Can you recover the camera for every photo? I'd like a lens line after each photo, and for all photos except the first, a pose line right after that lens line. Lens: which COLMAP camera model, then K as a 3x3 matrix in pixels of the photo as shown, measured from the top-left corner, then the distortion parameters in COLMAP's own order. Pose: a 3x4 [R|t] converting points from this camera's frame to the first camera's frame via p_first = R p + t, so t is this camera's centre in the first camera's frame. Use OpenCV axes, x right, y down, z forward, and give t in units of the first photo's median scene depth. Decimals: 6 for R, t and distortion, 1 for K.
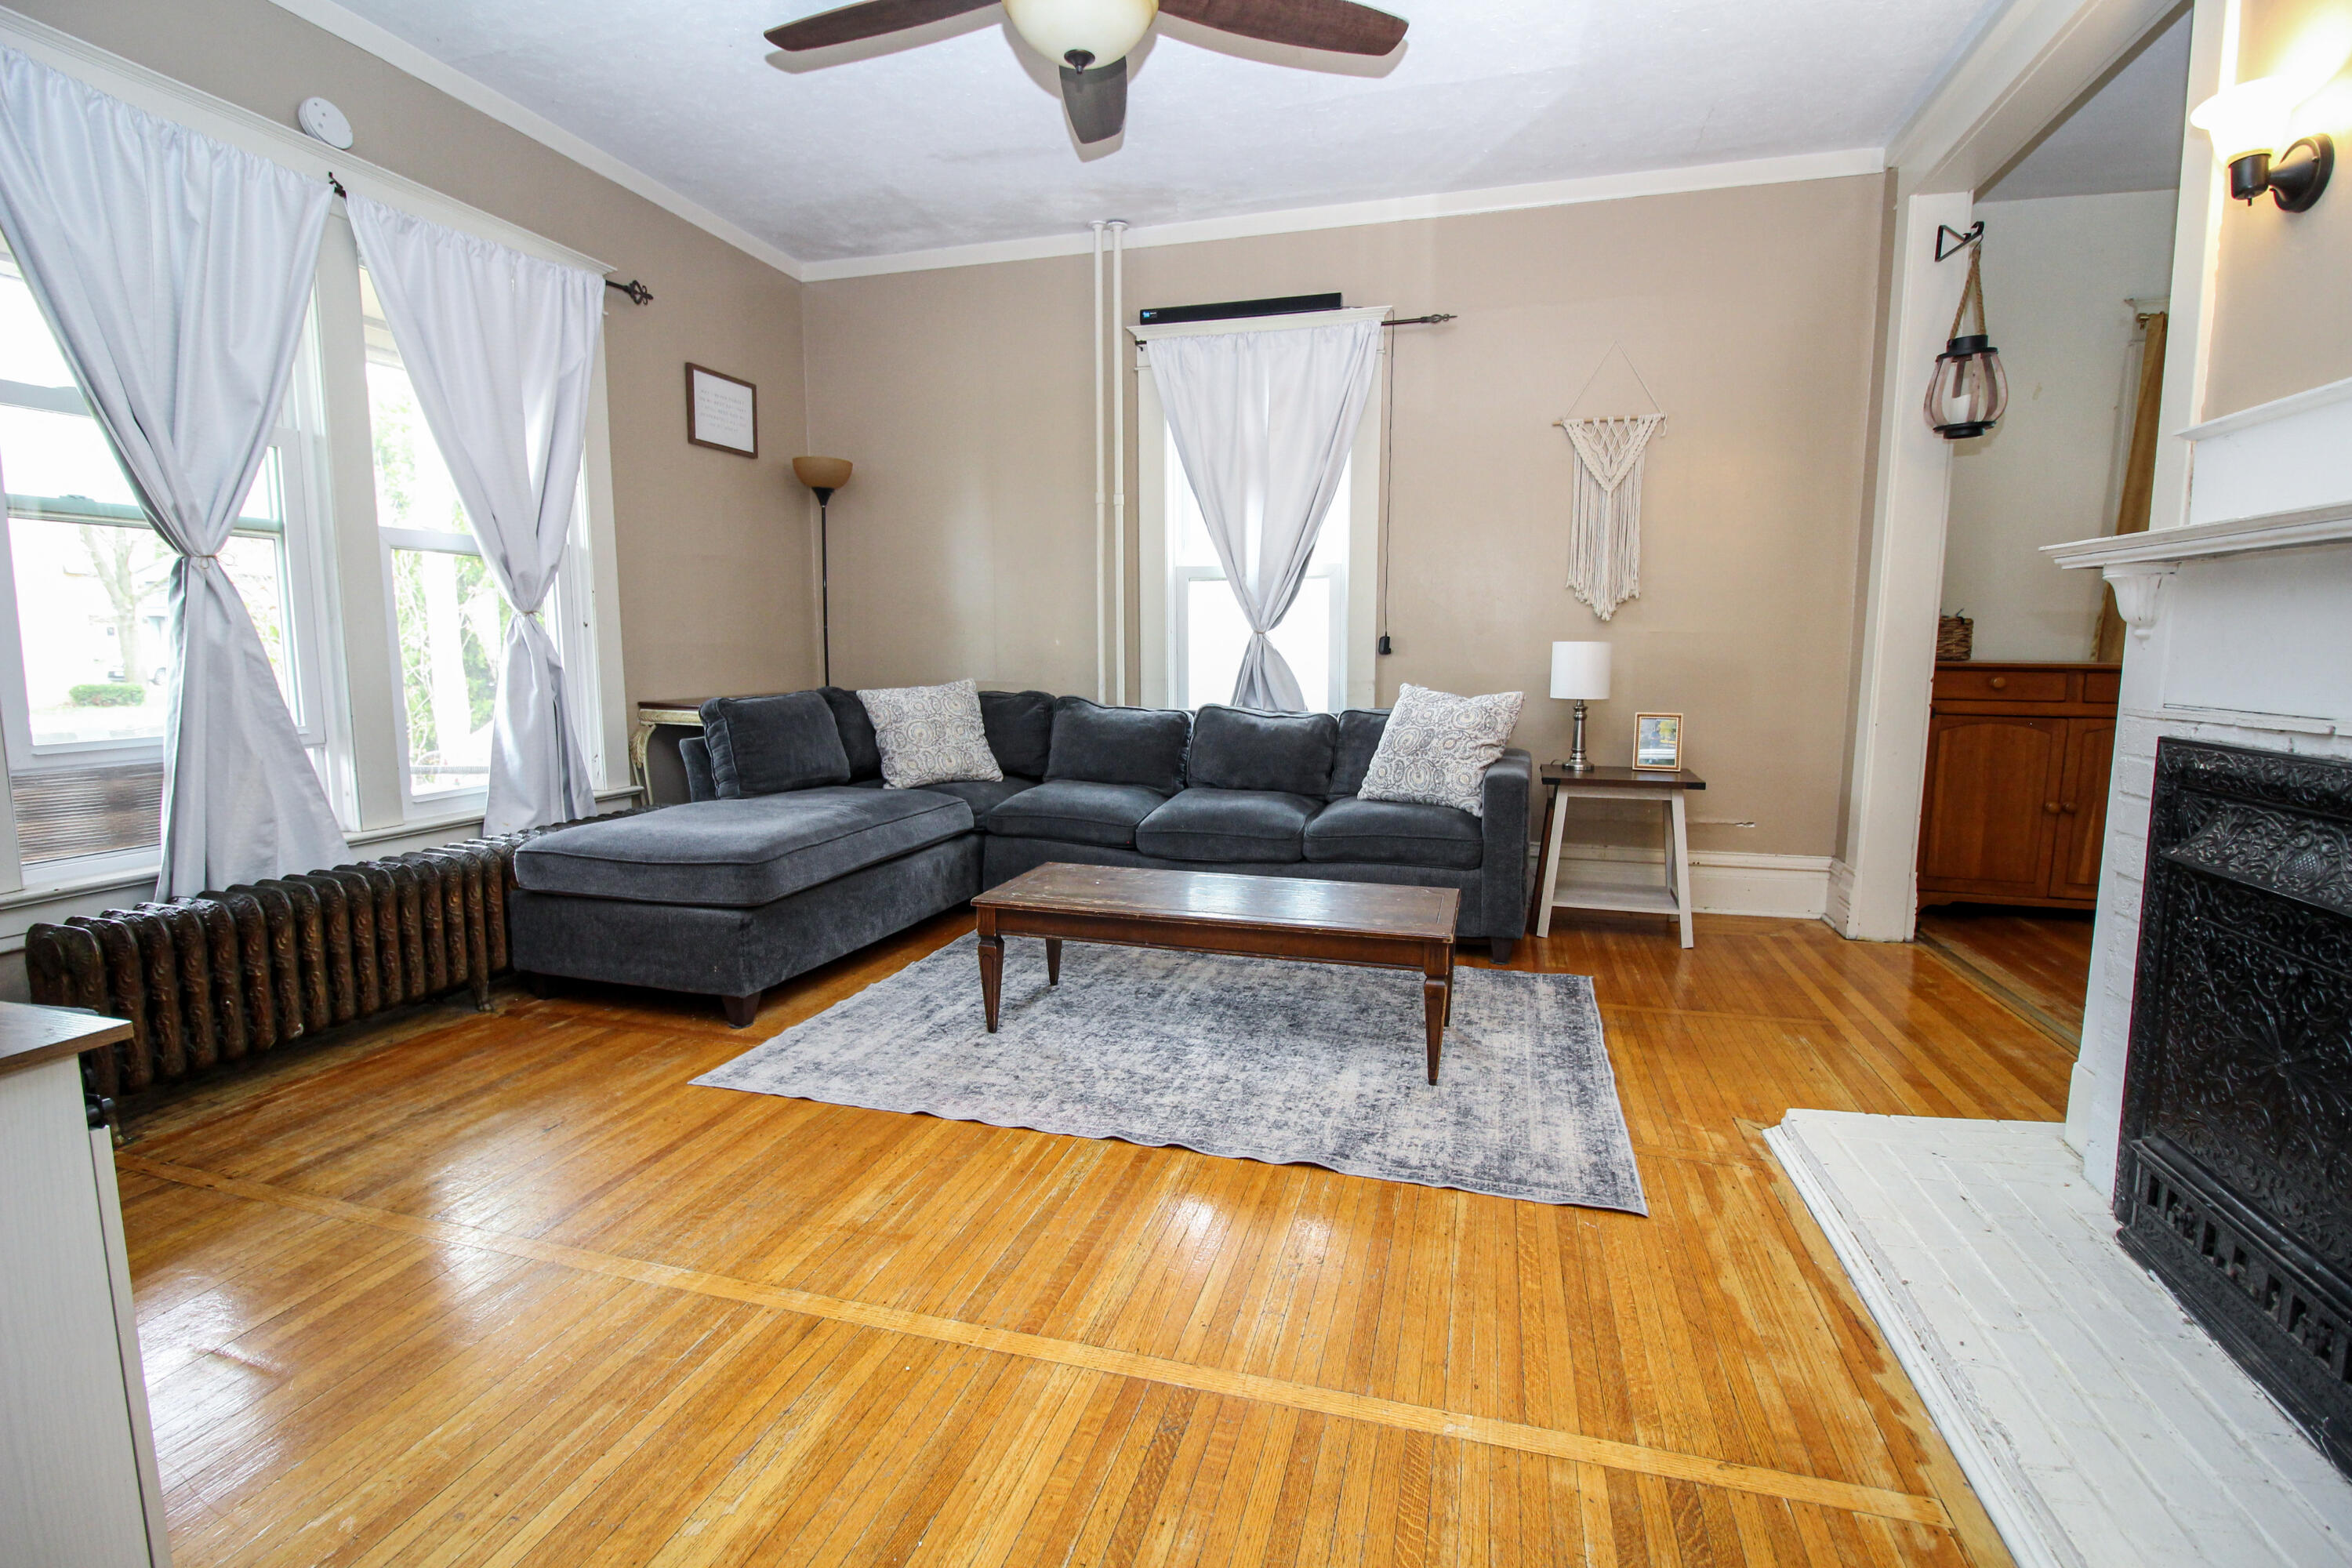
lens RADIAL K [[1090.8, 0, 1178.7], [0, 1090.8, 778.4], [0, 0, 1]] dist [-0.002129, -0.011107]
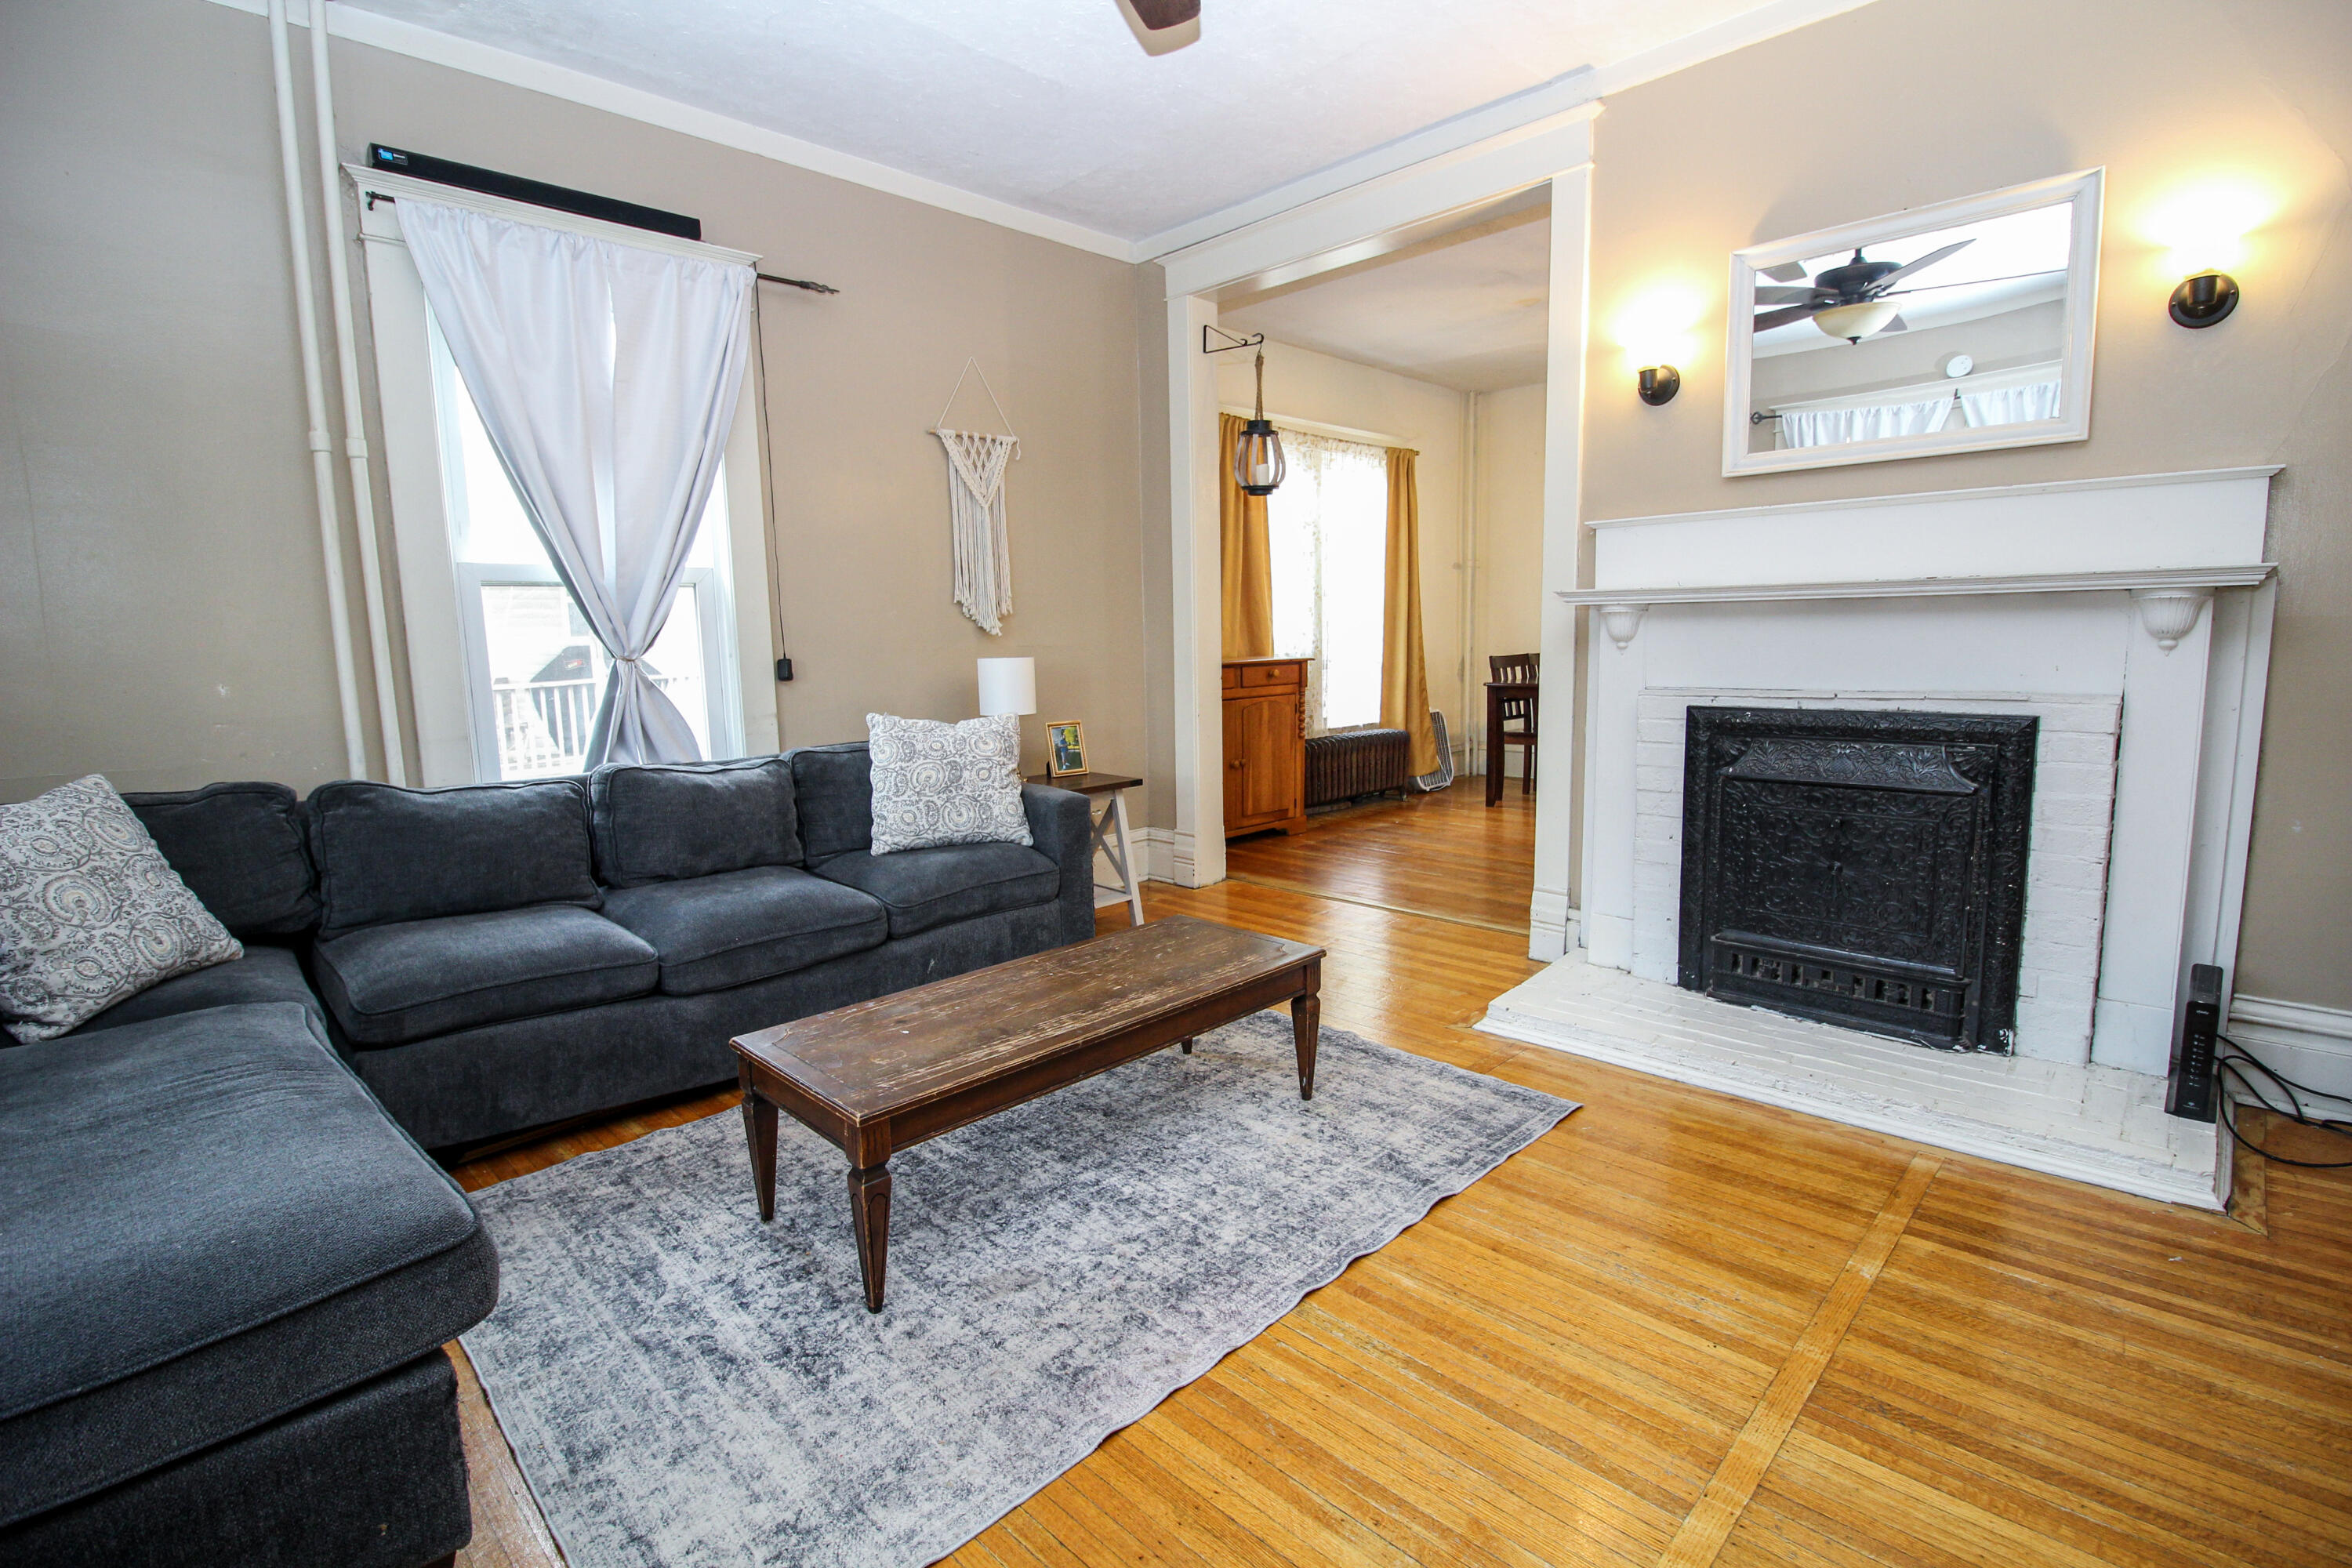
lens RADIAL K [[1090.8, 0, 1185.1], [0, 1090.8, 772.9], [0, 0, 1]] dist [-0.002129, -0.011107]
pose [[0.478061, -0.127624, 0.869005, -0.571711], [0.130973, 0.988684, 0.073149, -0.094887], [-0.868507, 0.078847, 0.489366, 0.491473]]
